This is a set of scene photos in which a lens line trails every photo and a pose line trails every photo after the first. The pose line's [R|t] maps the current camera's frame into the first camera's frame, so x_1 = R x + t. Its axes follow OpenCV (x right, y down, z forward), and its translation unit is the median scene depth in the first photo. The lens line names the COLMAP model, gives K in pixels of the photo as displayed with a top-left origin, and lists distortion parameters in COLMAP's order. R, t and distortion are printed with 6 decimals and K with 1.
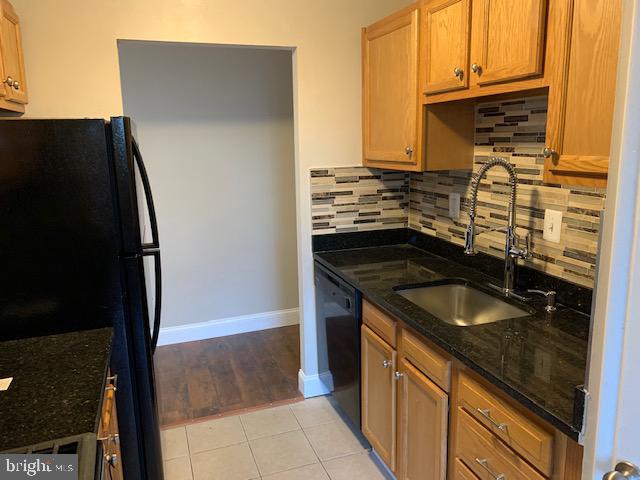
lens RADIAL K [[484.4, 0, 316.5], [0, 484.4, 236.6], [0, 0, 1]] dist [0.051527, -0.070164]
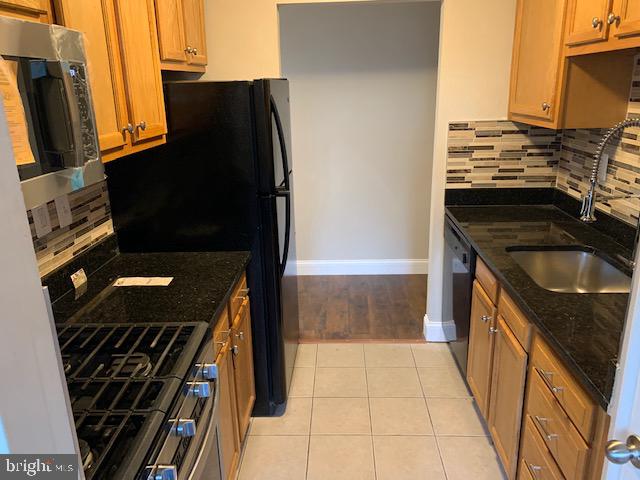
lens RADIAL K [[484.4, 0, 316.5], [0, 484.4, 236.6], [0, 0, 1]] dist [0.051527, -0.070164]
pose [[0.925997, 0.107634, -0.361864, 0.122650], [-0.066225, 0.989946, 0.124986, -0.012797], [0.371678, -0.091772, 0.923815, -0.055650]]
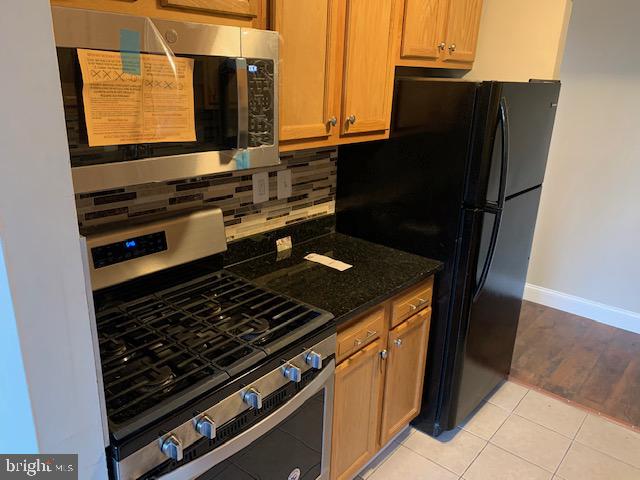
lens RADIAL K [[483.8, 0, 320.0], [0, 483.8, 240.0], [0, 0, 1]] dist [0.049732, -0.065370]
pose [[0.483376, 0.310410, -0.818531, 0.249541], [-0.207291, 0.949017, 0.237480, -0.054500], [0.850517, 0.054883, 0.523077, 0.084391]]
